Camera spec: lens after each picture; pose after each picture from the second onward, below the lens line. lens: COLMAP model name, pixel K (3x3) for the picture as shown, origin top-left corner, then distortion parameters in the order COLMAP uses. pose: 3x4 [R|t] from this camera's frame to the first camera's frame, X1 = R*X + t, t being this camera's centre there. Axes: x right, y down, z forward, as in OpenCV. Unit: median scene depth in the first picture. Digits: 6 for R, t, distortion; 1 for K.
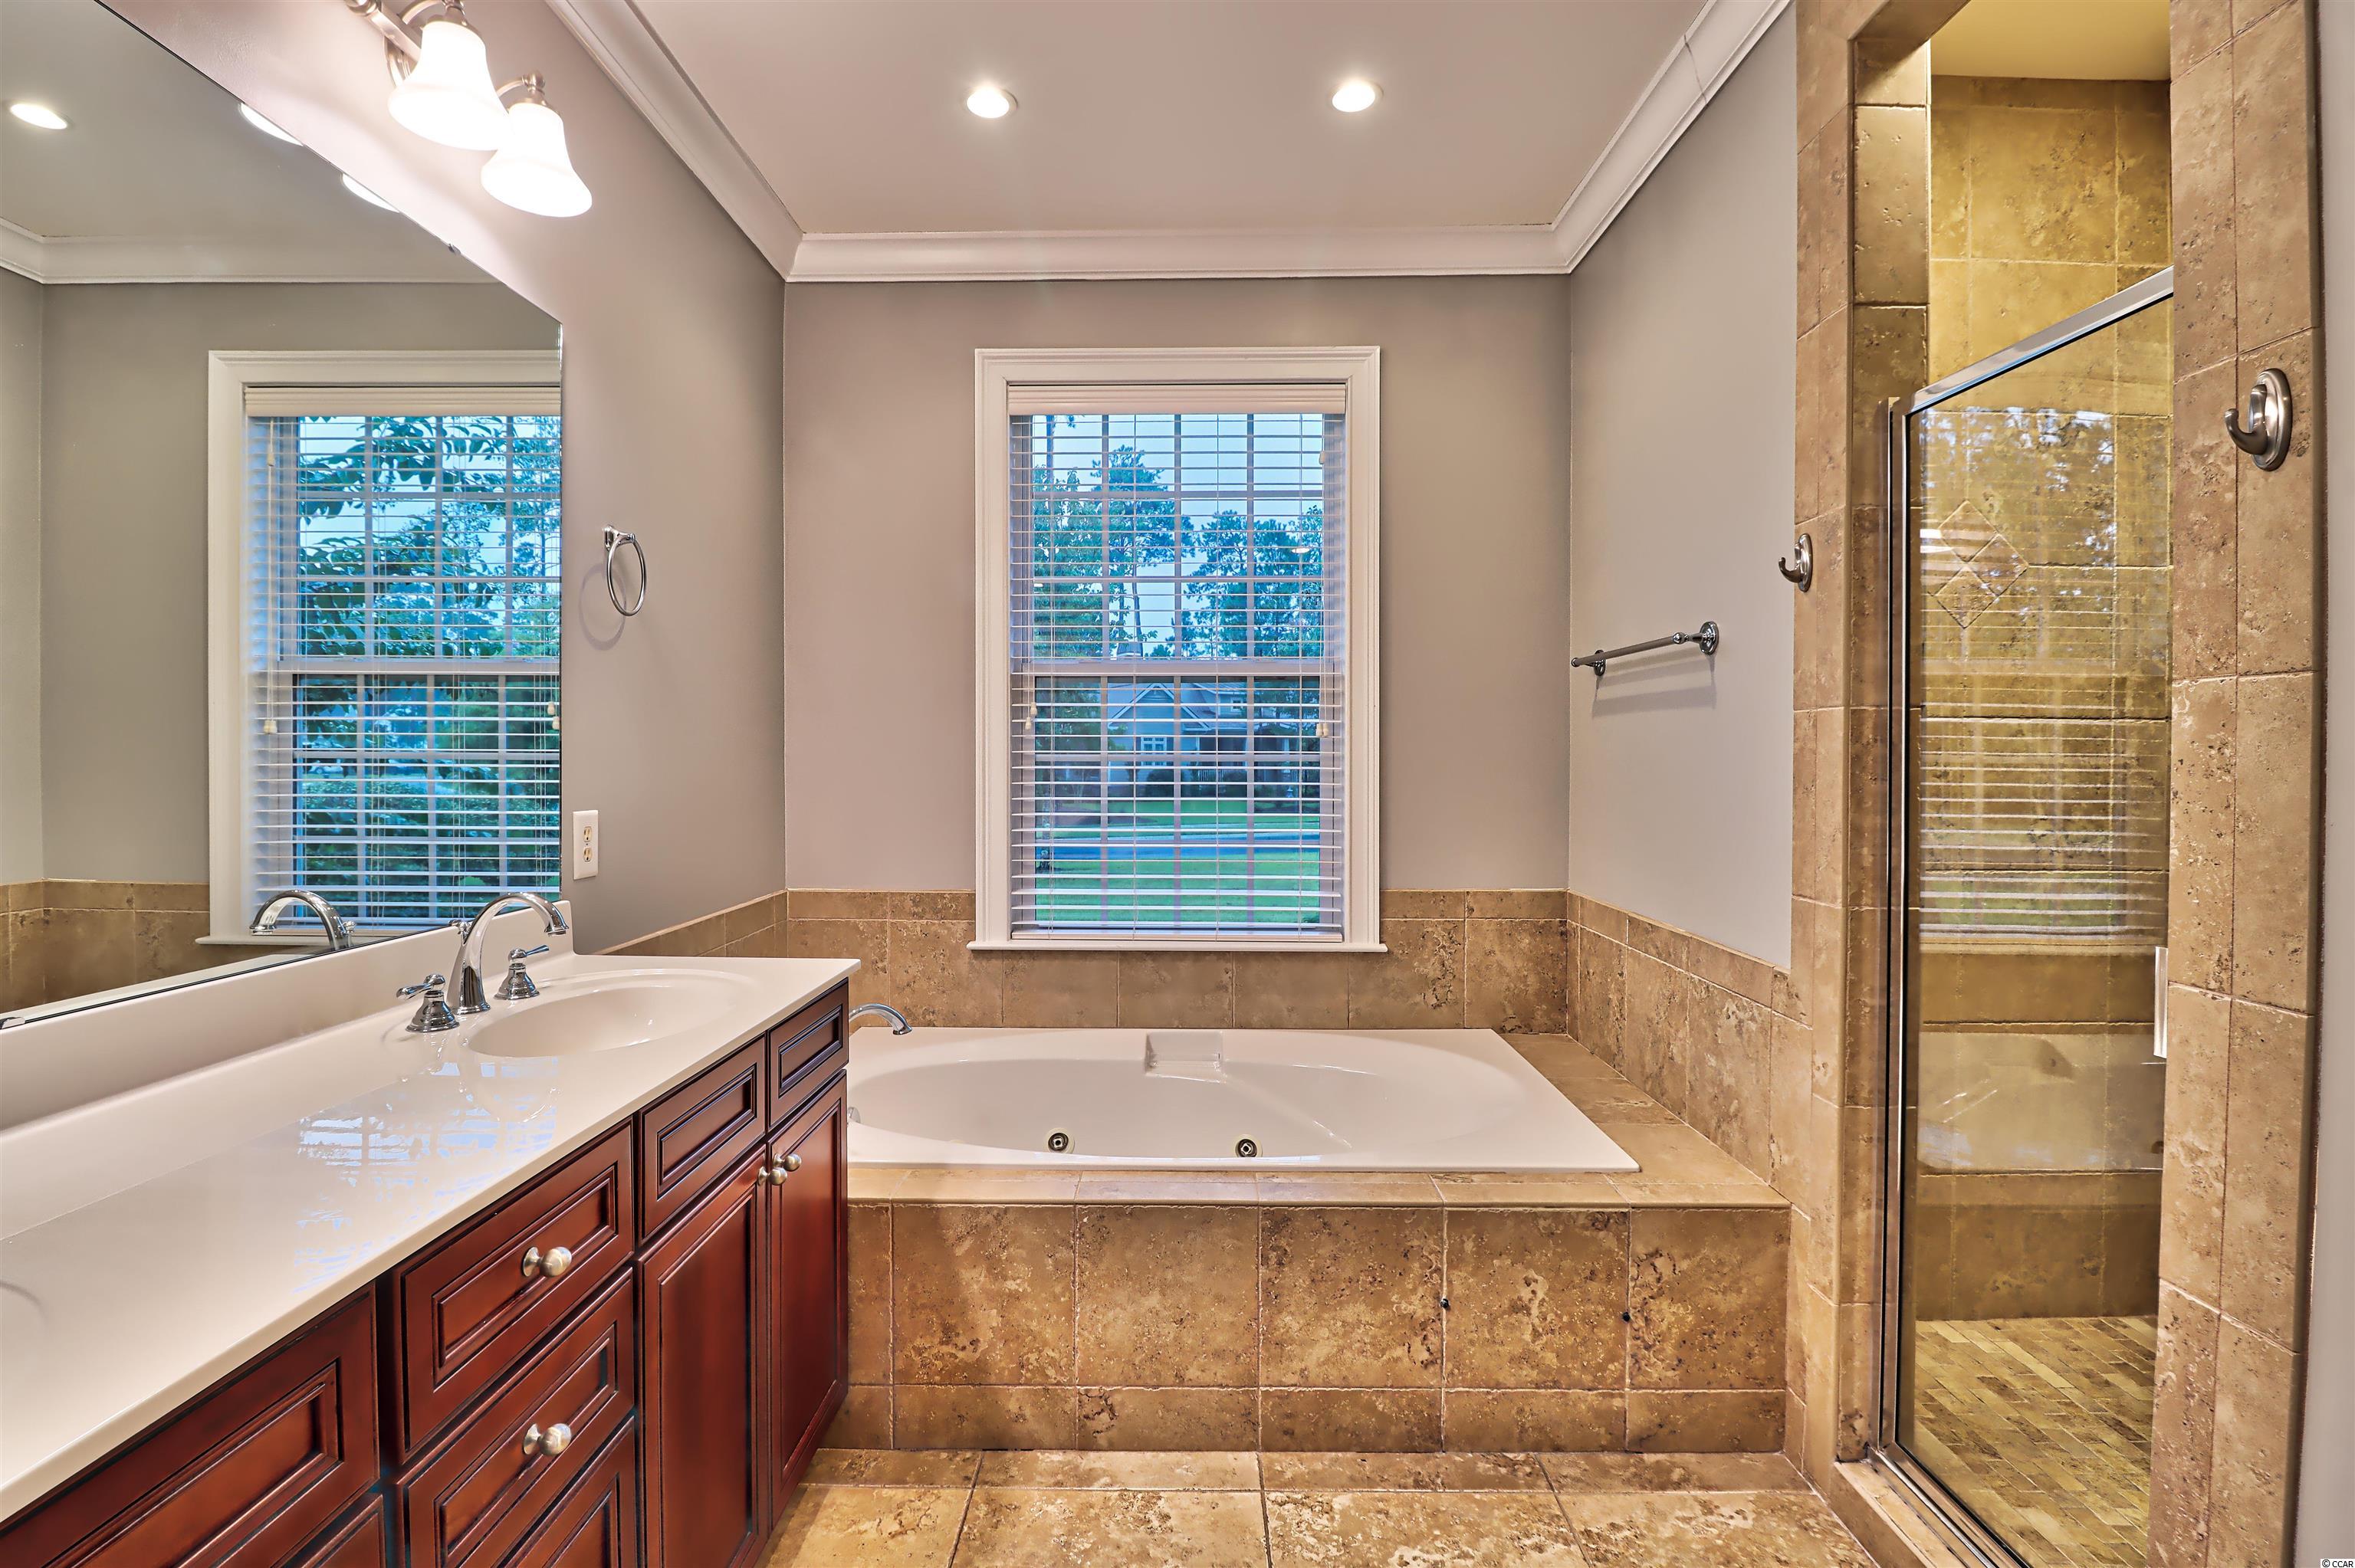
lens RADIAL K [[1094.6, 0, 1169.2], [0, 1094.6, 764.3], [0, 0, 1]] dist [0.003512, -0.014346]
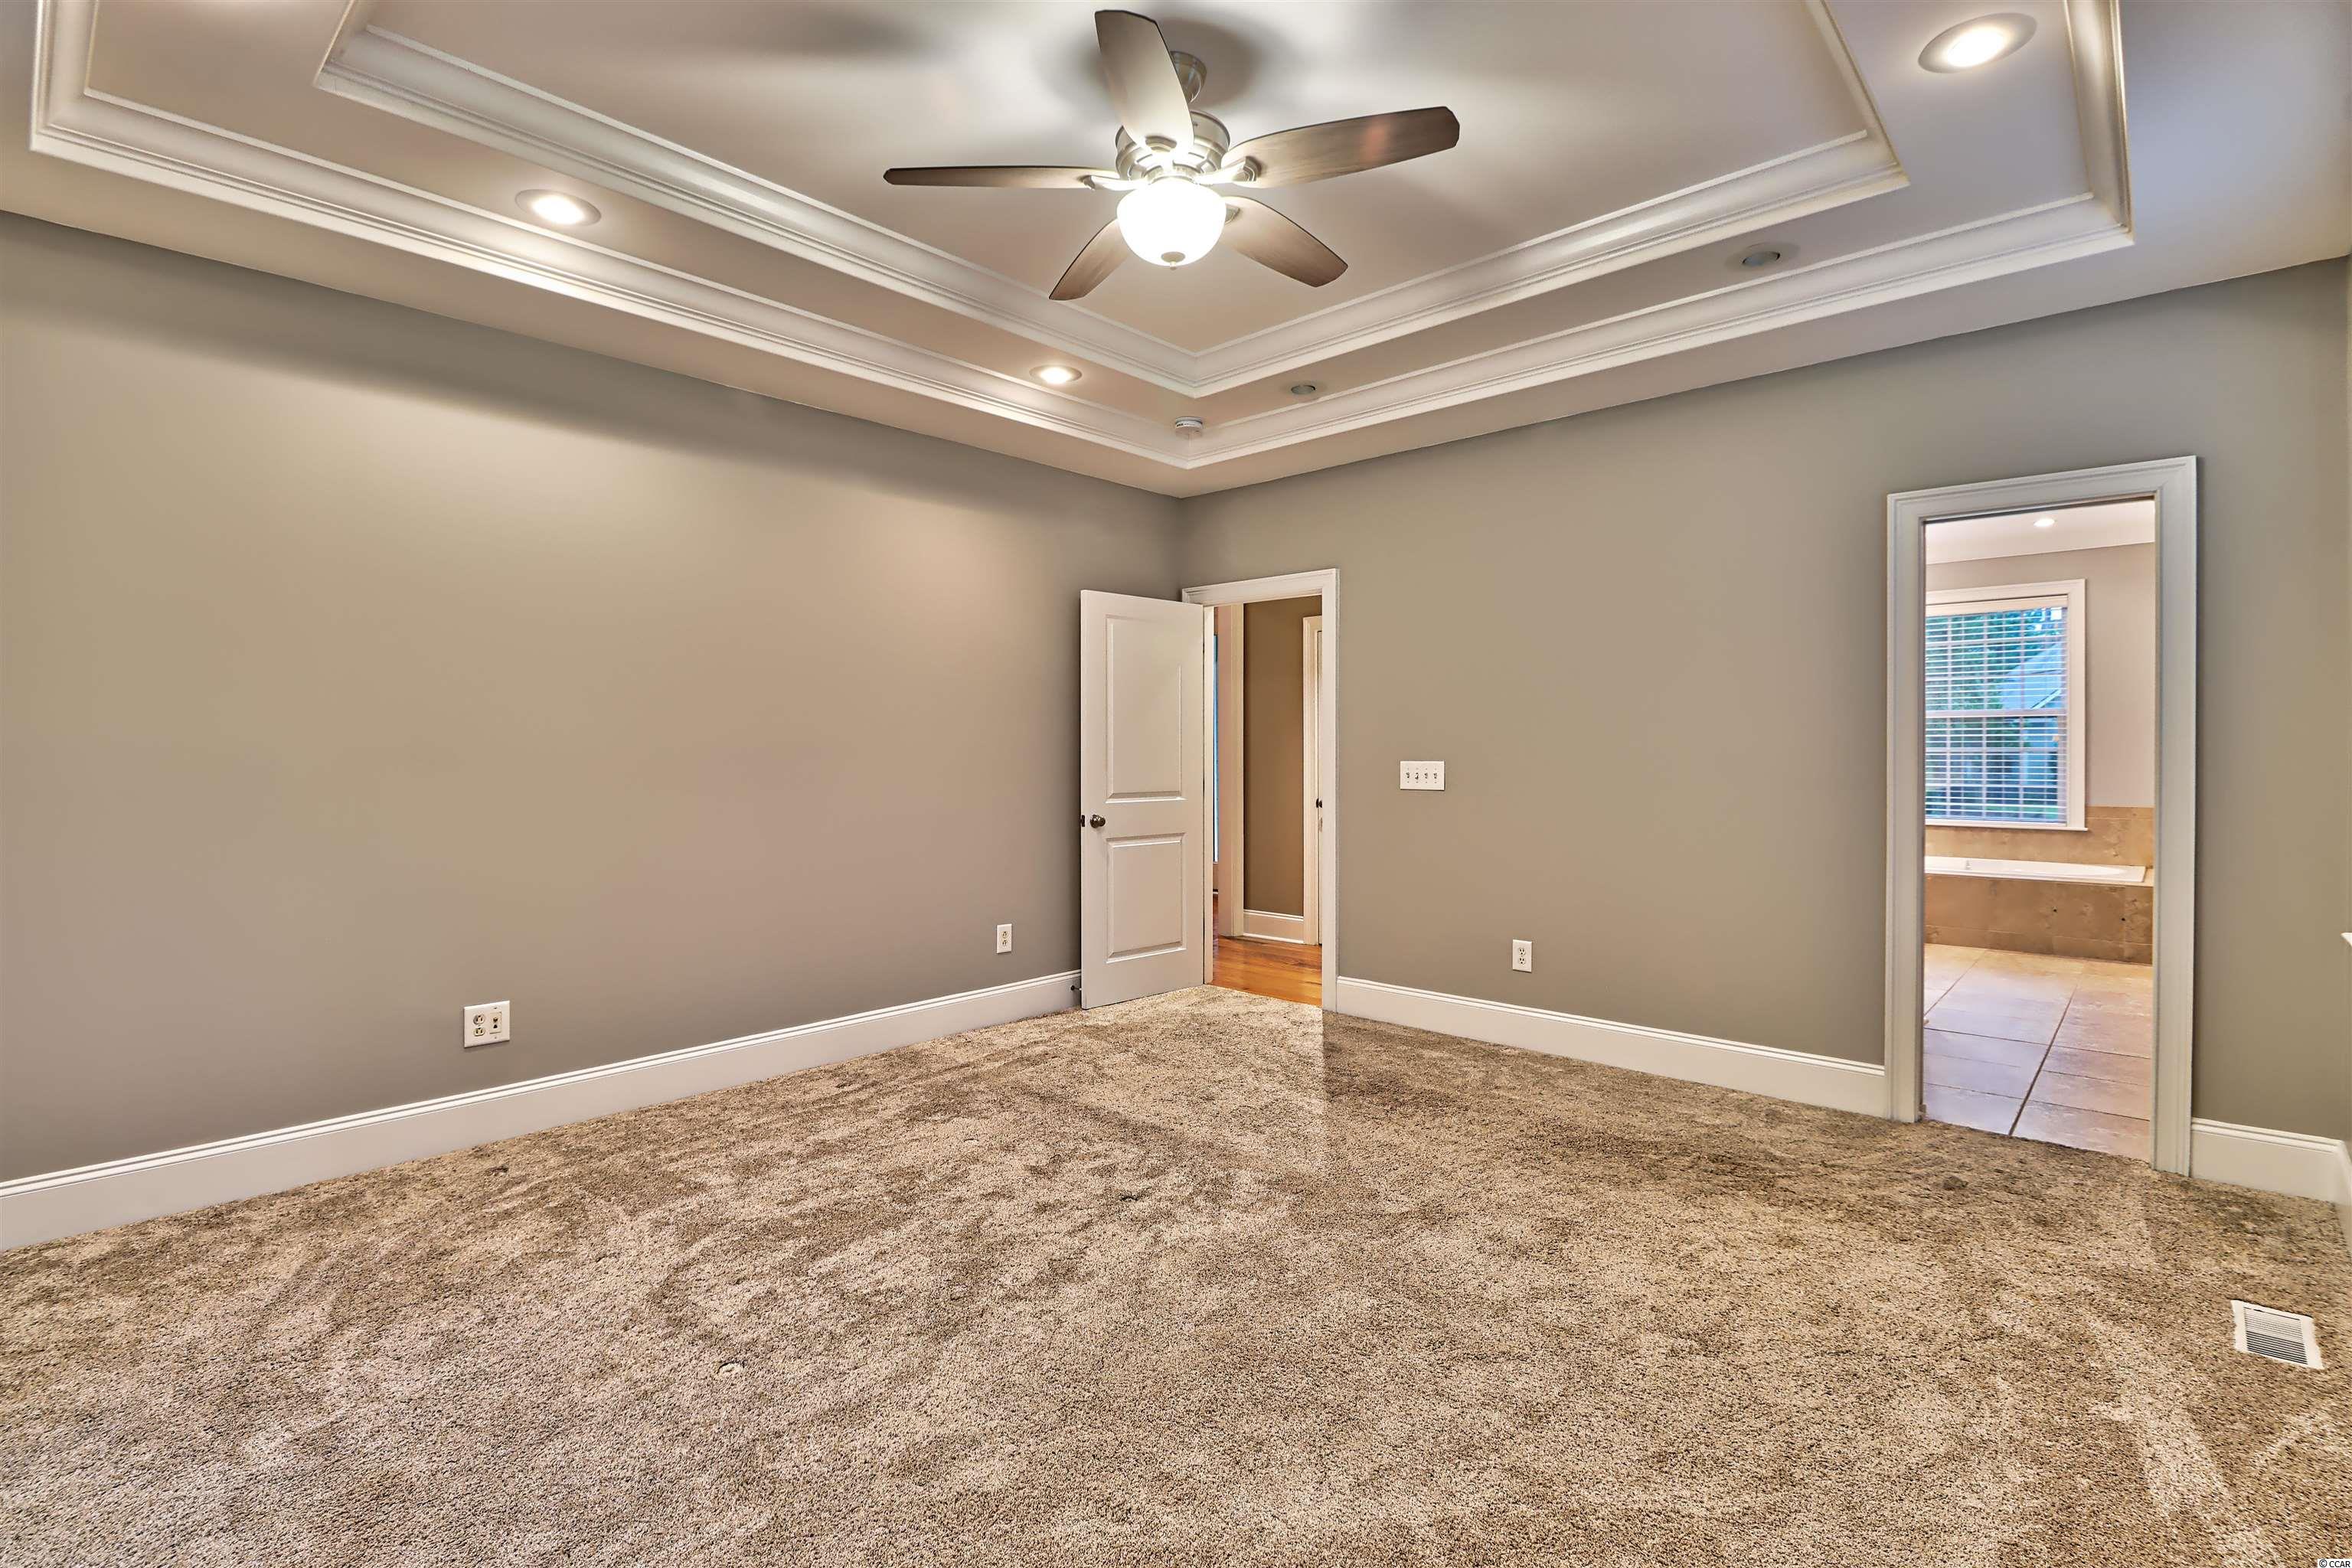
lens RADIAL K [[1093.3, 0, 1167.7], [0, 1093.3, 764.3], [0, 0, 1]] dist [0.003512, -0.014346]
pose [[0.743160, 0.002832, -0.669107, 0.461173], [-0.004632, 0.999989, -0.000912, 0.057439], [0.669097, 0.003777, 0.743165, -3.310964]]
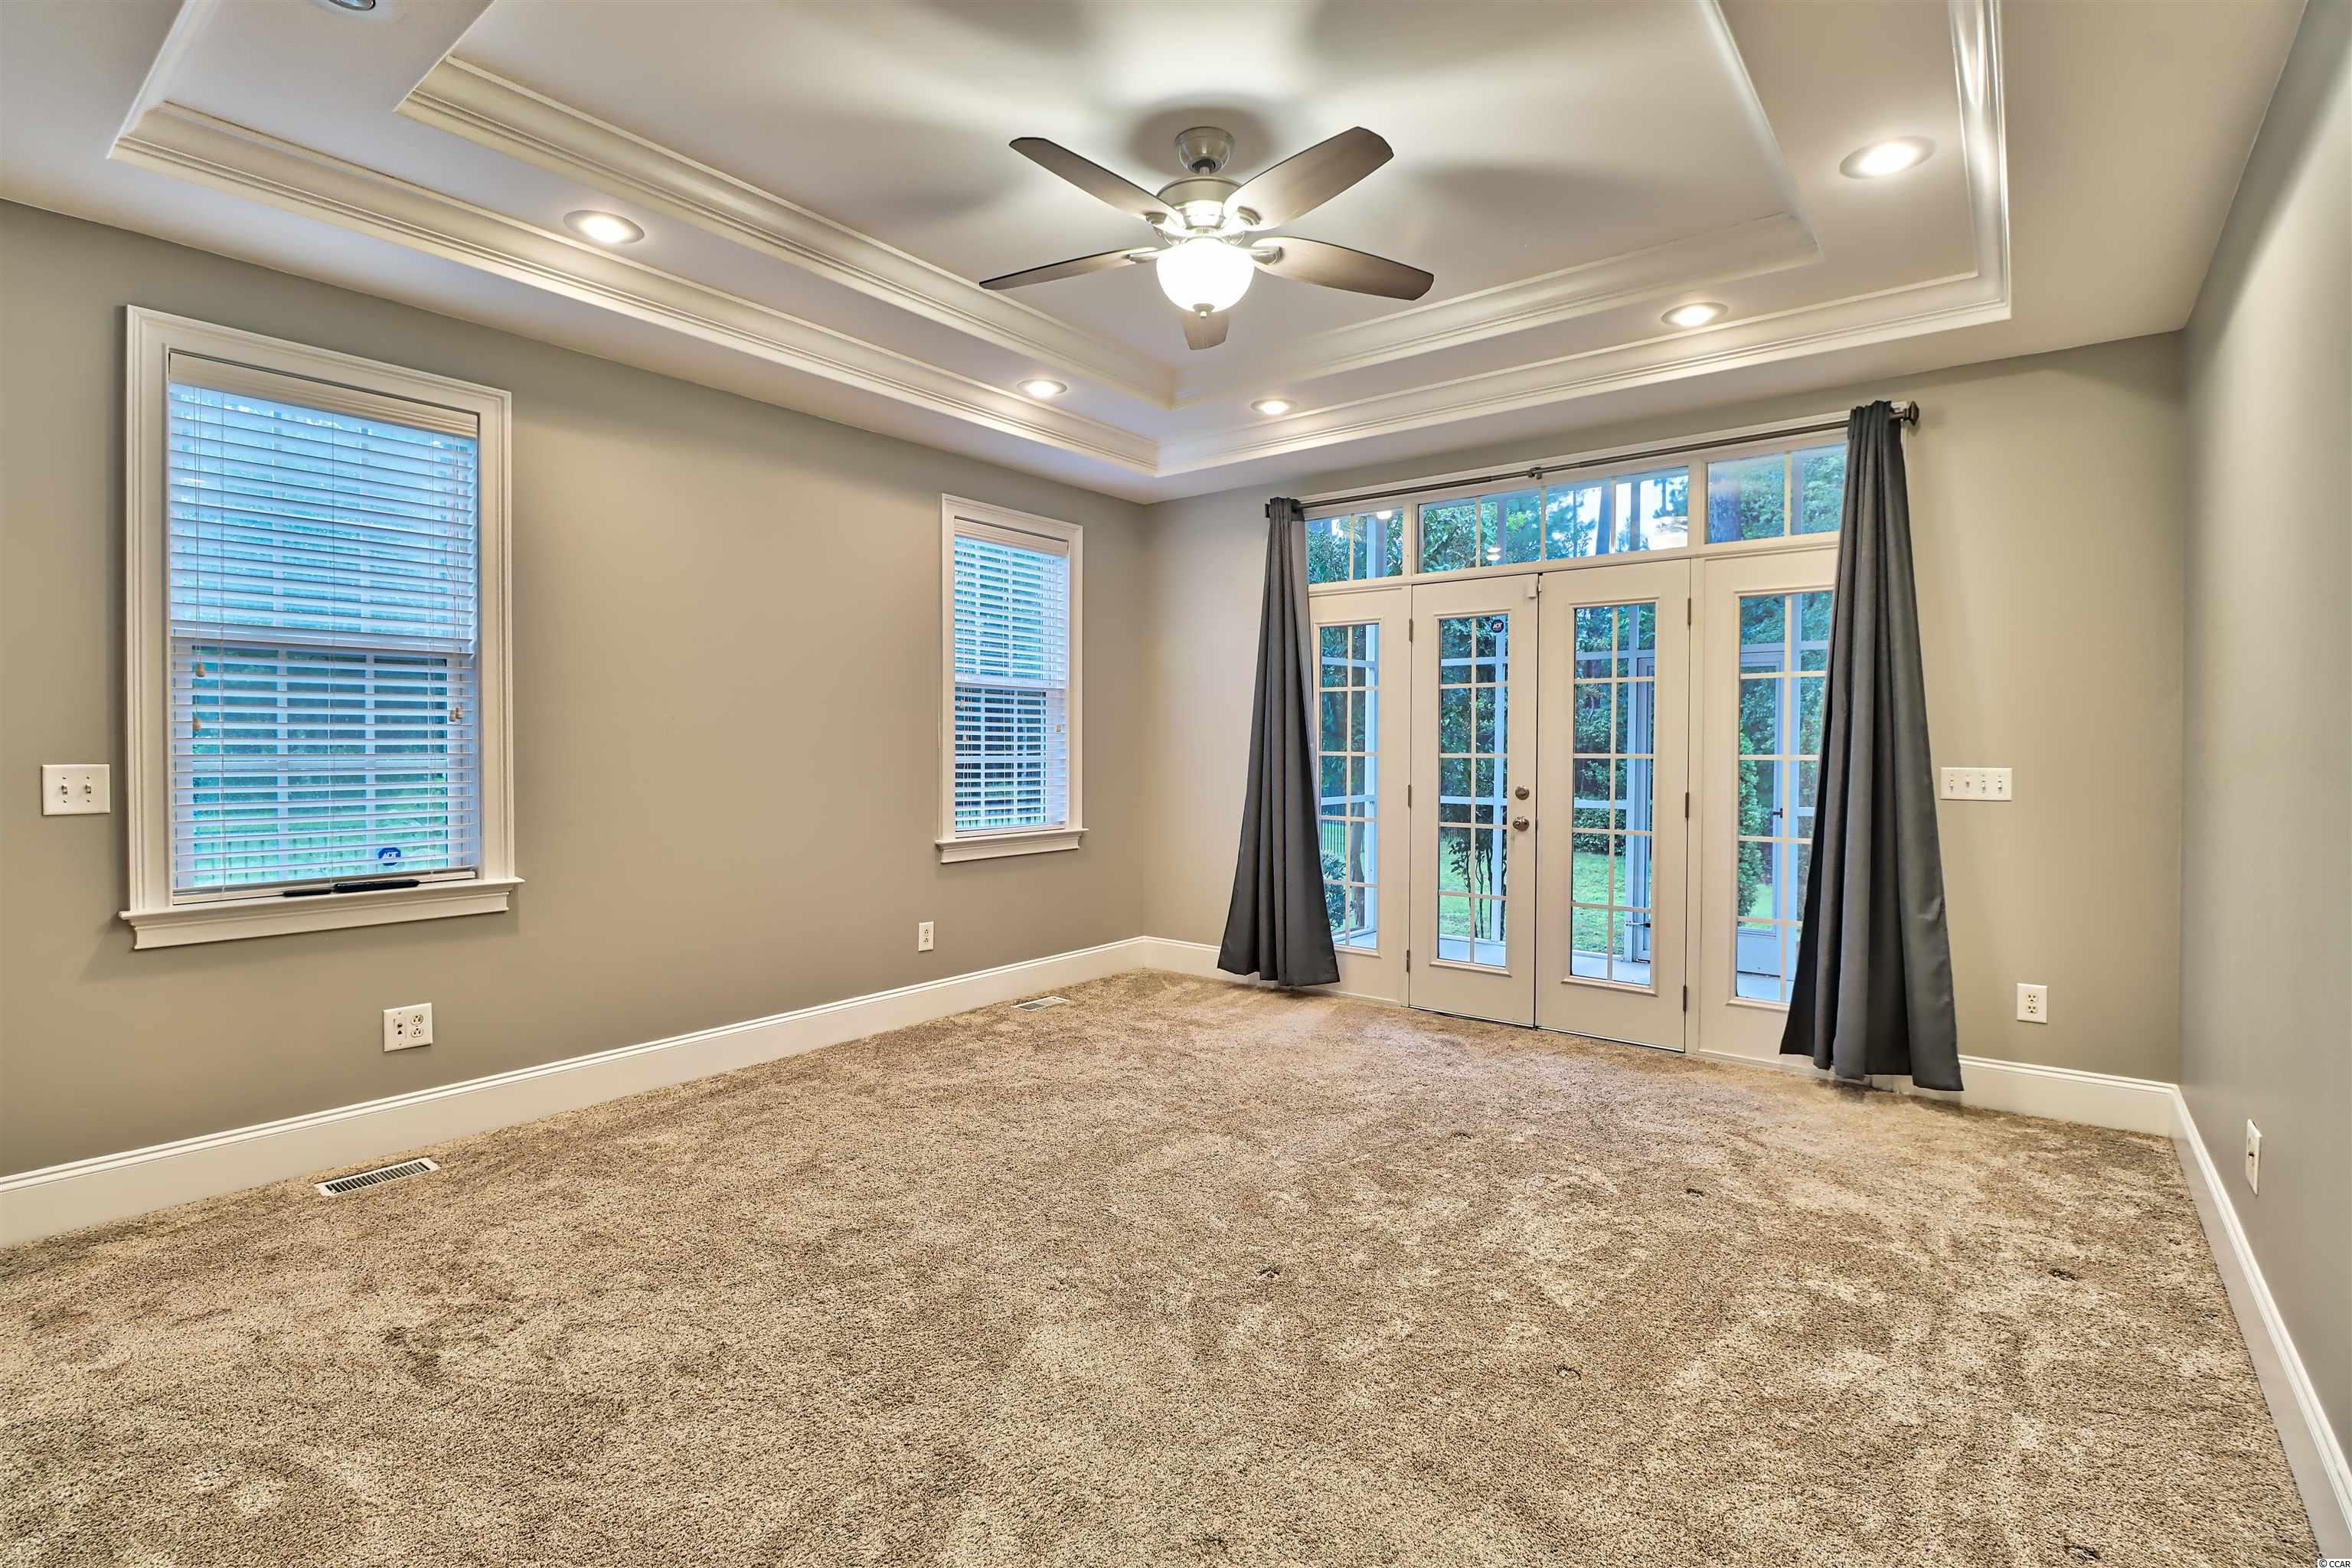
lens RADIAL K [[1100.6, 0, 1179.0], [0, 1100.6, 762.3], [0, 0, 1]] dist [0.001414, -0.000296]
pose [[0.796745, 0.005981, -0.604287, 0.461508], [-0.007074, 0.999975, 0.000571, 0.080739], [0.604275, 0.003819, 0.796767, -4.979386]]
